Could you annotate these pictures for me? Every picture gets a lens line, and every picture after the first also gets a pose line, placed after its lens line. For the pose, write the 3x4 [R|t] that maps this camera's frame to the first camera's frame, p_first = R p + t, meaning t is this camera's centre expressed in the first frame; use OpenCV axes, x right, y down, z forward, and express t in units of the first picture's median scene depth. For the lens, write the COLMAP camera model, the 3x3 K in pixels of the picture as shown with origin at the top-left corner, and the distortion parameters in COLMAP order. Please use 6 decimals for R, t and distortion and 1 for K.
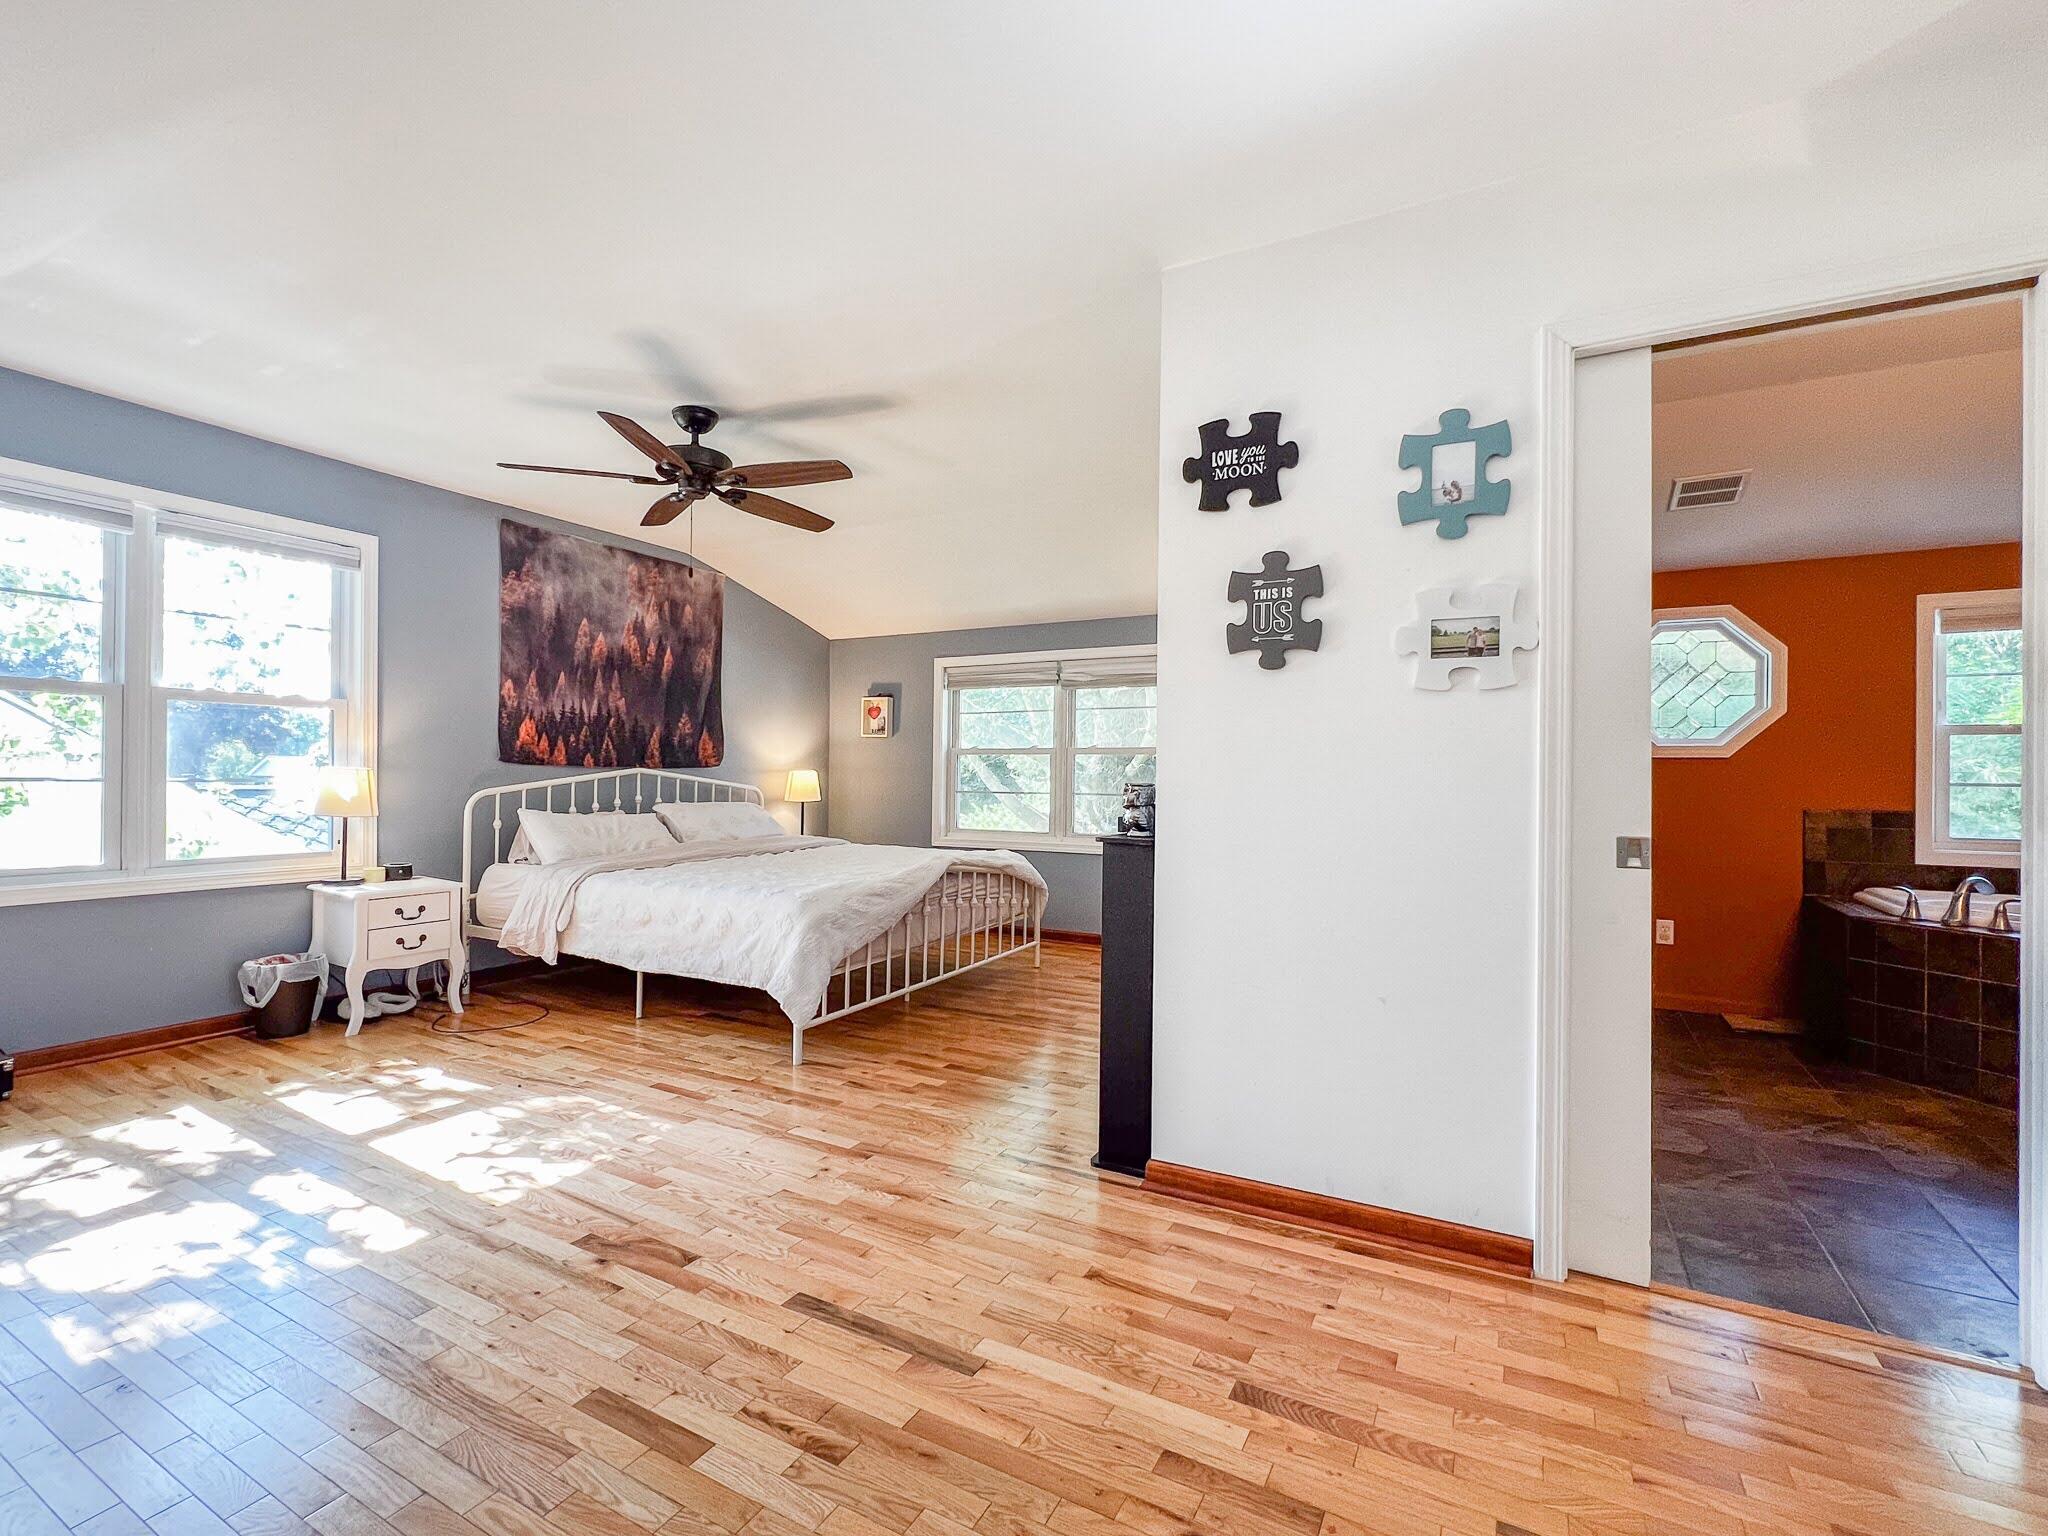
lens RADIAL K [[904.0, 0, 1012.8], [0, 904.0, 770.3], [0, 0, 1]] dist [-0.002474, 0.000153]
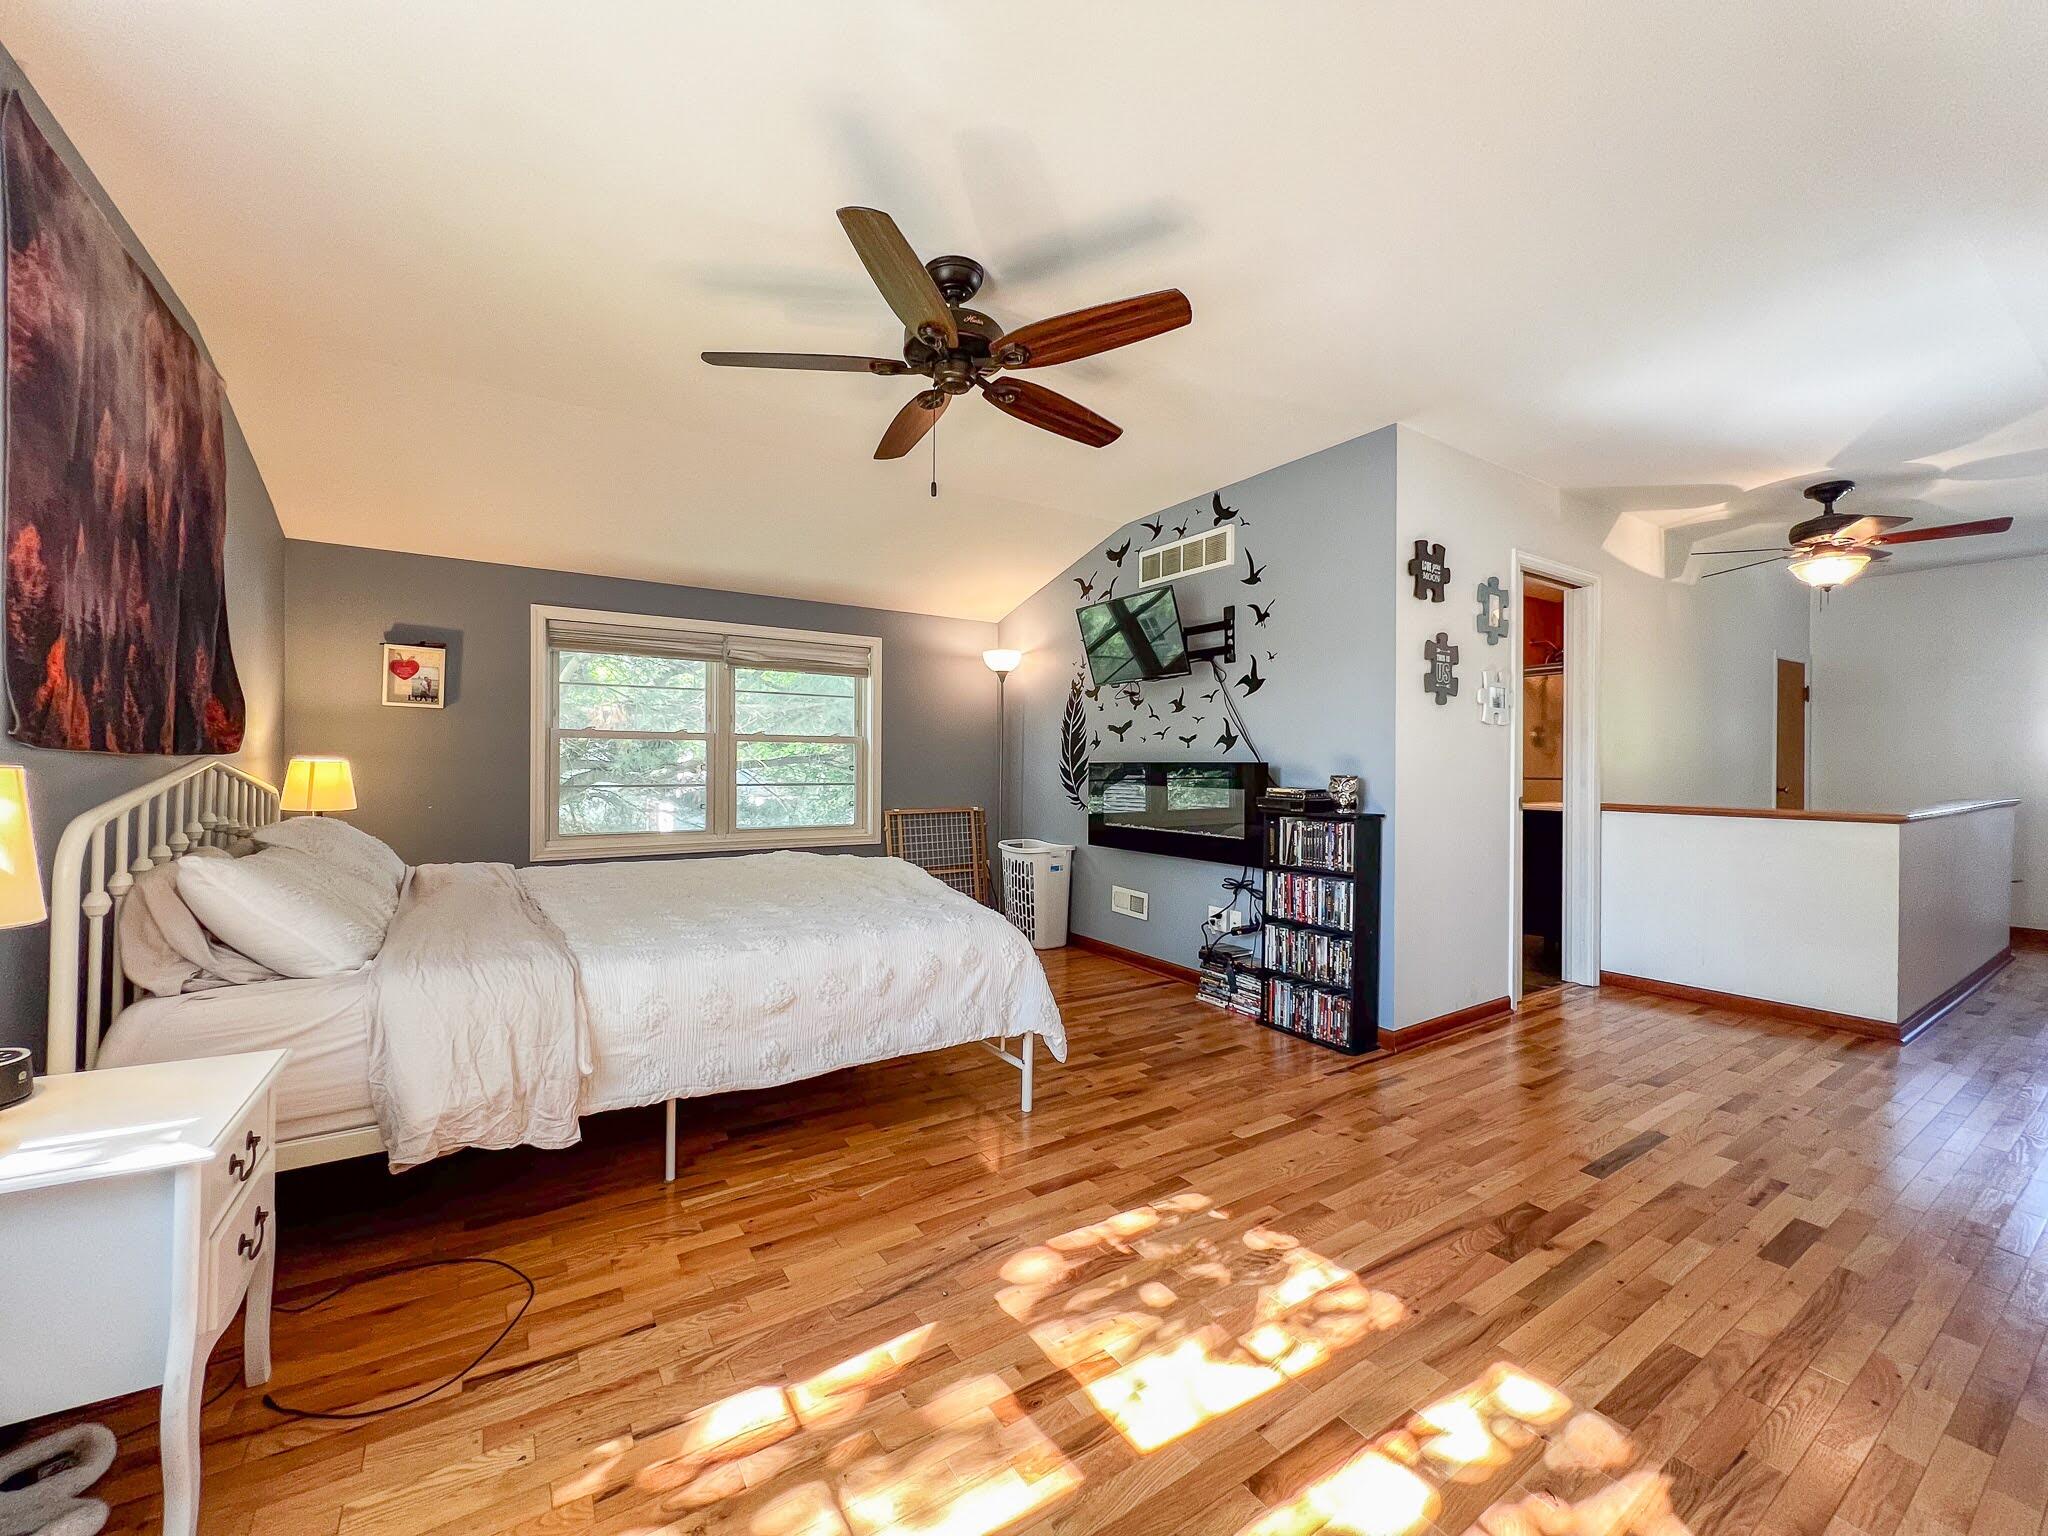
lens RADIAL K [[815.4, 0, 1024.0], [0, 815.4, 768.0], [0, 0, 1]] dist [-0.001847, 0.000006]
pose [[0.472440, -0.010079, 0.881305, -0.729191], [-0.007142, 0.999858, 0.015263, -0.007165], [-0.881334, -0.013505, 0.472301, 0.513825]]
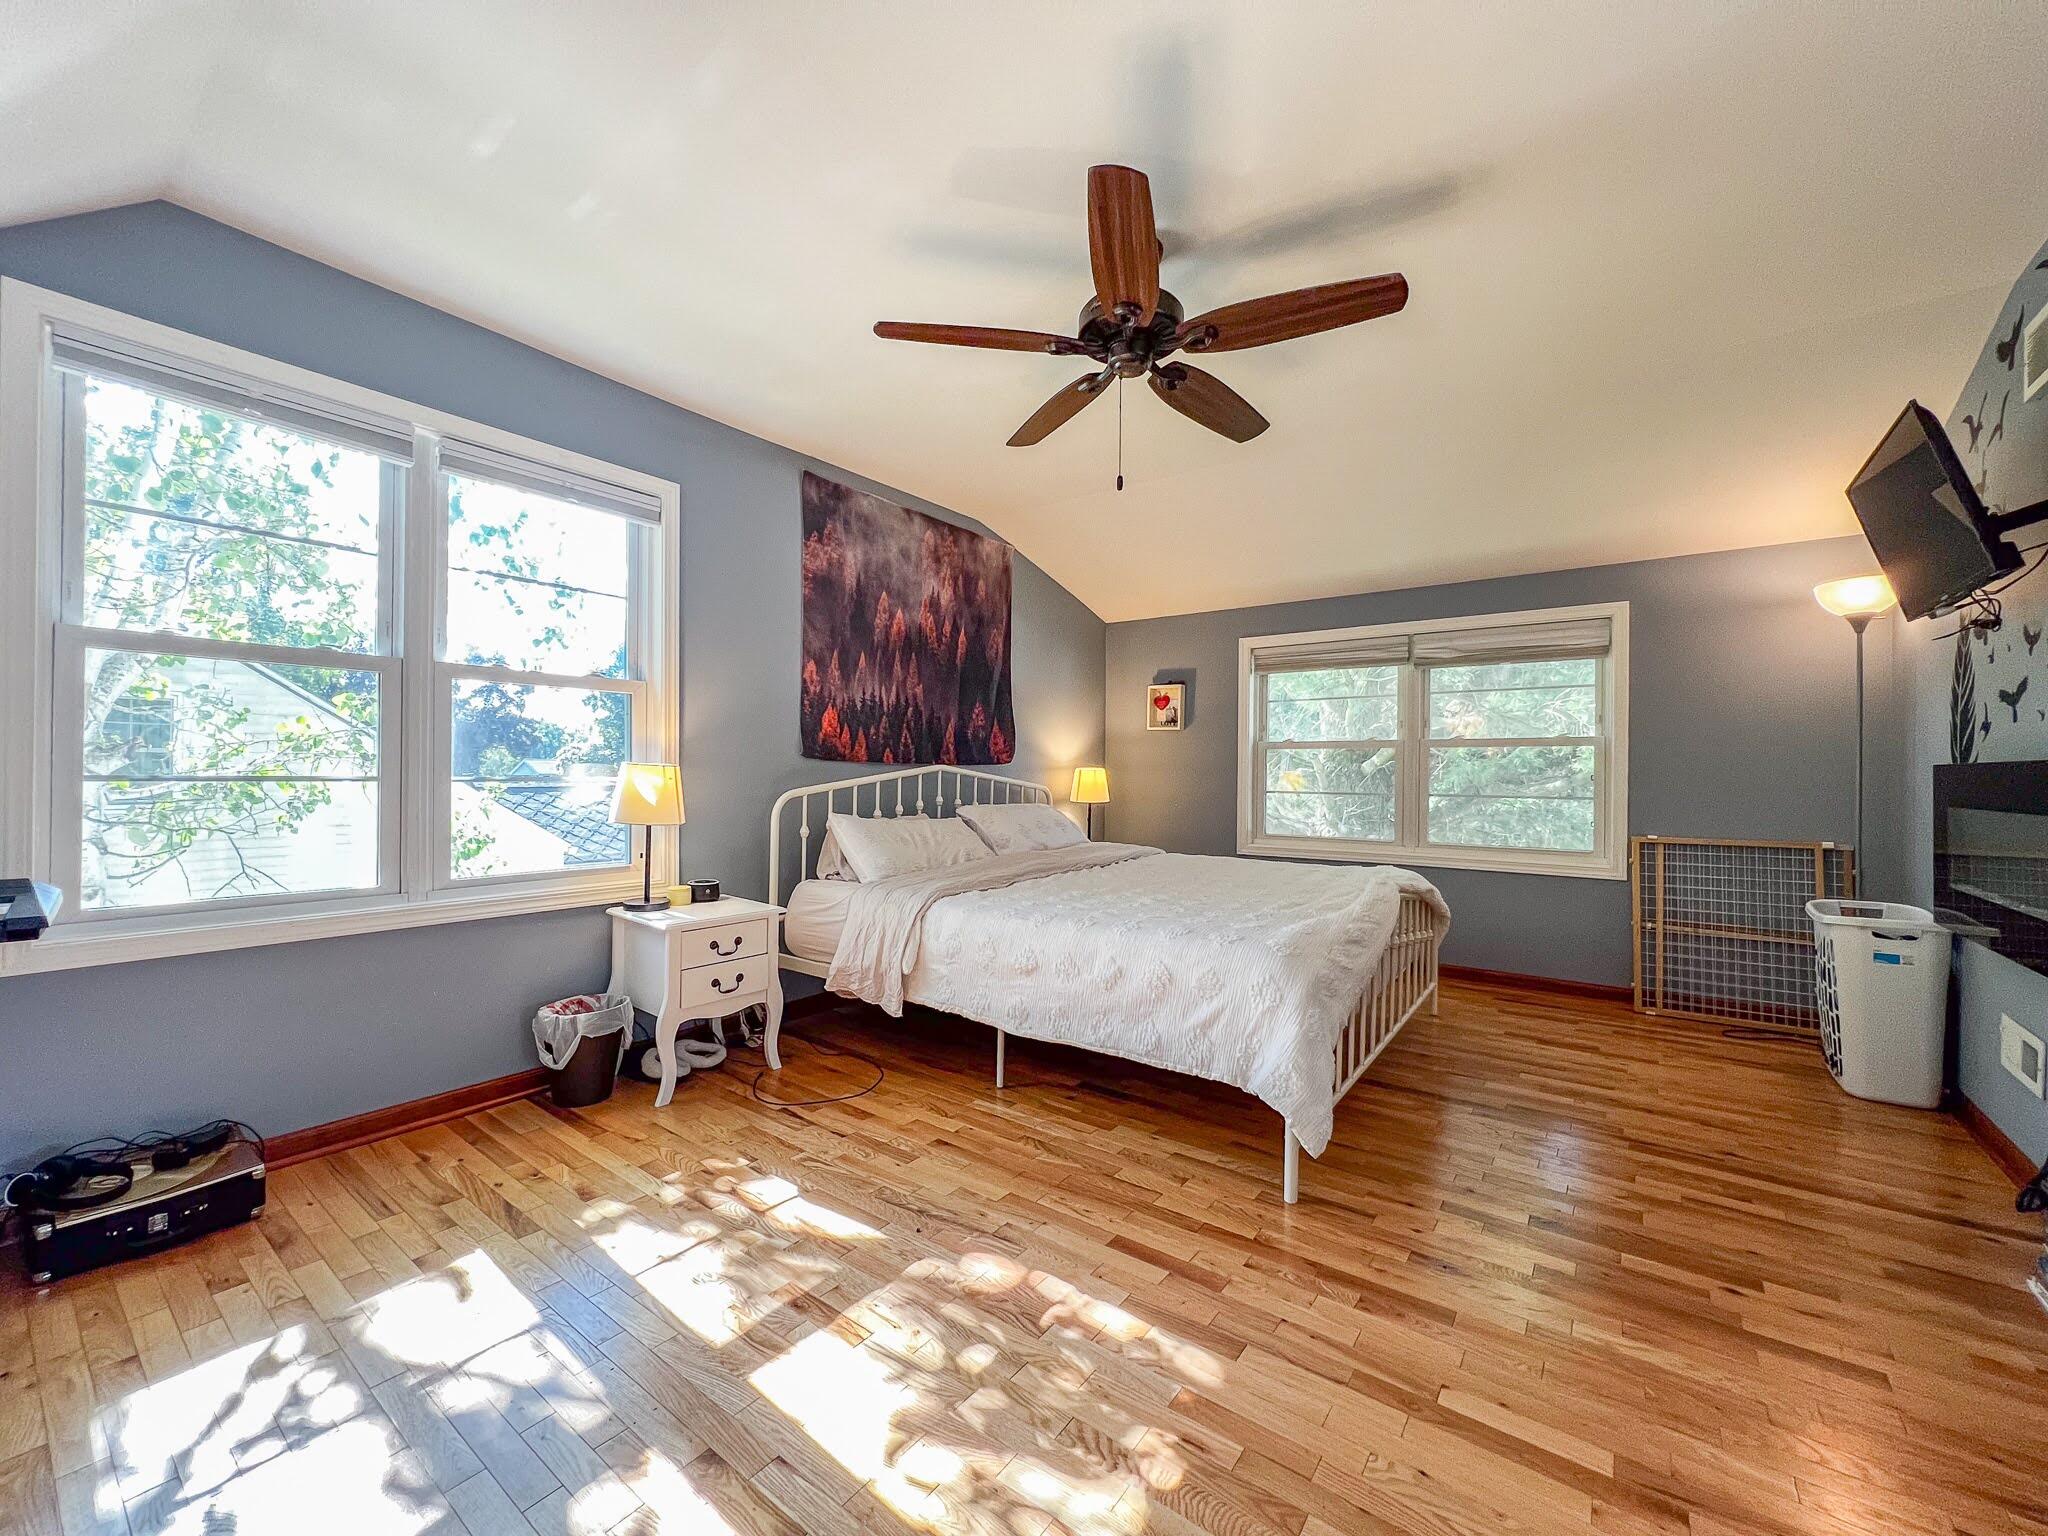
lens RADIAL K [[815.4, 0, 1024.0], [0, 815.4, 768.0], [0, 0, 1]] dist [-0.001847, 0.000006]
pose [[0.990360, -0.002653, -0.138495, -0.279559], [0.002391, 0.999995, -0.002059, 0.002909], [0.138500, 0.001708, 0.990361, 0.296123]]
